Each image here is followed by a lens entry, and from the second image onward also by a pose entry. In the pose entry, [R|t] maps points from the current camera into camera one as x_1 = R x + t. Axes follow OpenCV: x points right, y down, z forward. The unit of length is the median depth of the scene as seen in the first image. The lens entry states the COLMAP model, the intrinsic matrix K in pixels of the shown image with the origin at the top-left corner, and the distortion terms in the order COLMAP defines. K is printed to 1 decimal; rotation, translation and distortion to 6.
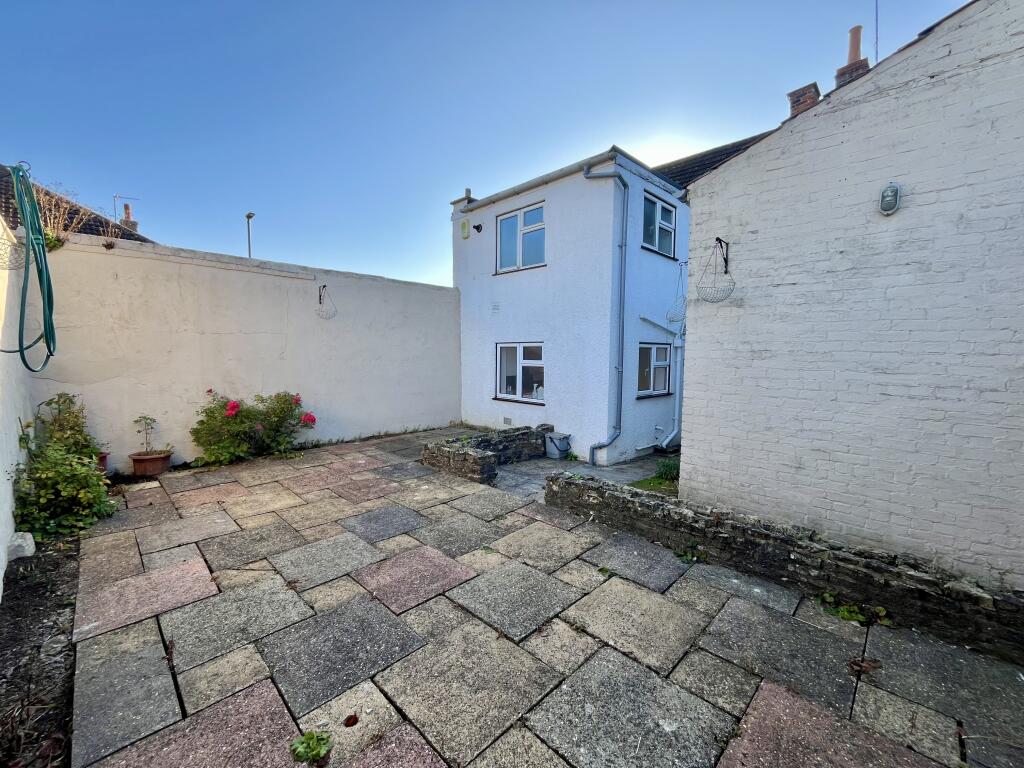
lens RADIAL K [[417.6, 0, 510.1], [0, 417.6, 385.2], [0, 0, 1]] dist [-0.002403, -0.000309]
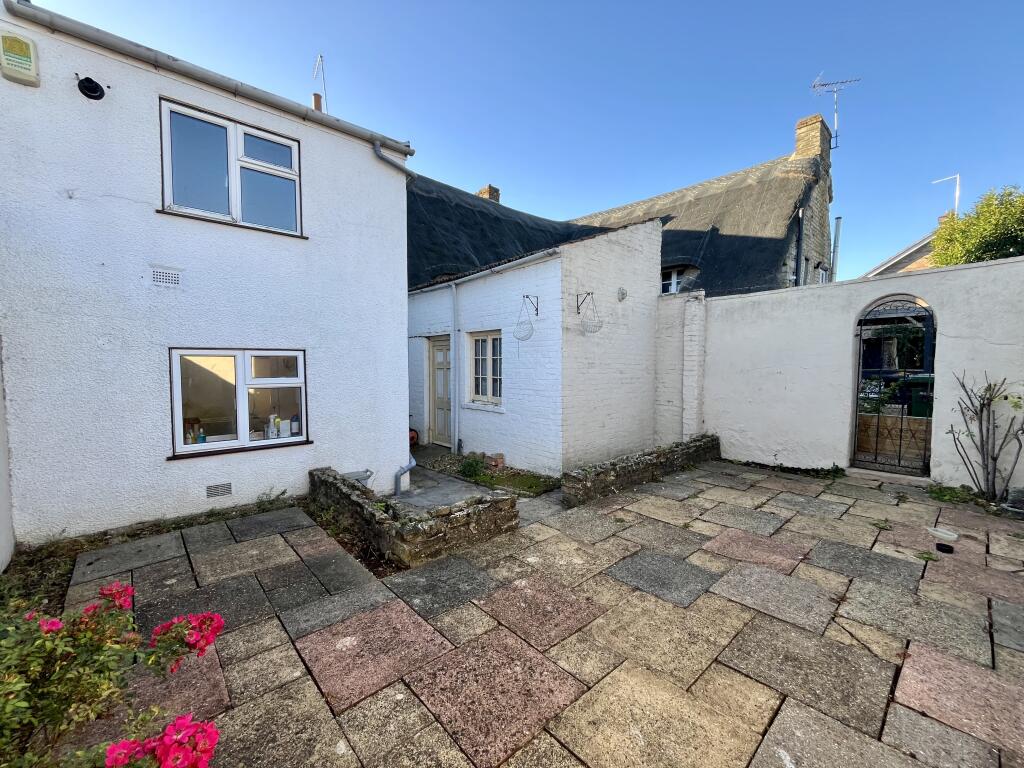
lens RADIAL K [[417.6, 0, 510.1], [0, 417.6, 385.2], [0, 0, 1]] dist [-0.002403, -0.000309]
pose [[0.063110, -0.057986, 0.996321, -1.091021], [0.079518, 0.995429, 0.052897, -0.106548], [-0.994834, 0.075887, 0.067432, 1.190224]]
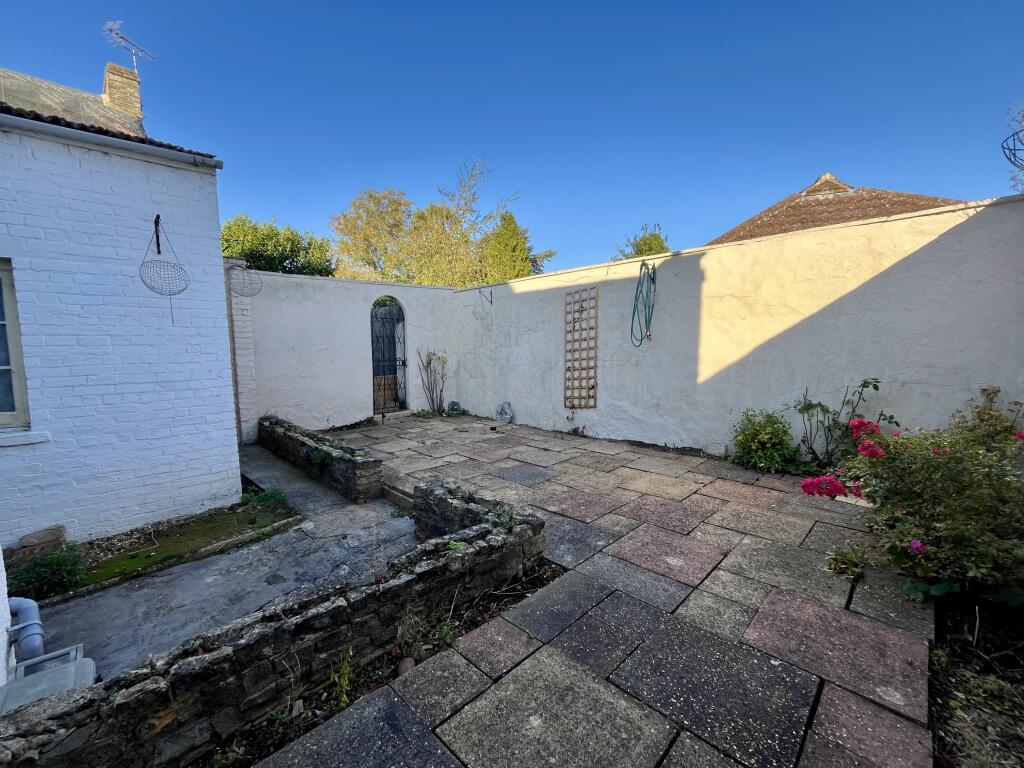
lens RADIAL K [[417.6, 0, 510.1], [0, 417.6, 385.2], [0, 0, 1]] dist [-0.002403, -0.000309]
pose [[-0.999956, 0.001634, 0.009258, -0.257465], [0.003197, 0.985180, 0.171492, -0.146820], [-0.008841, 0.171514, -0.985142, 2.147099]]
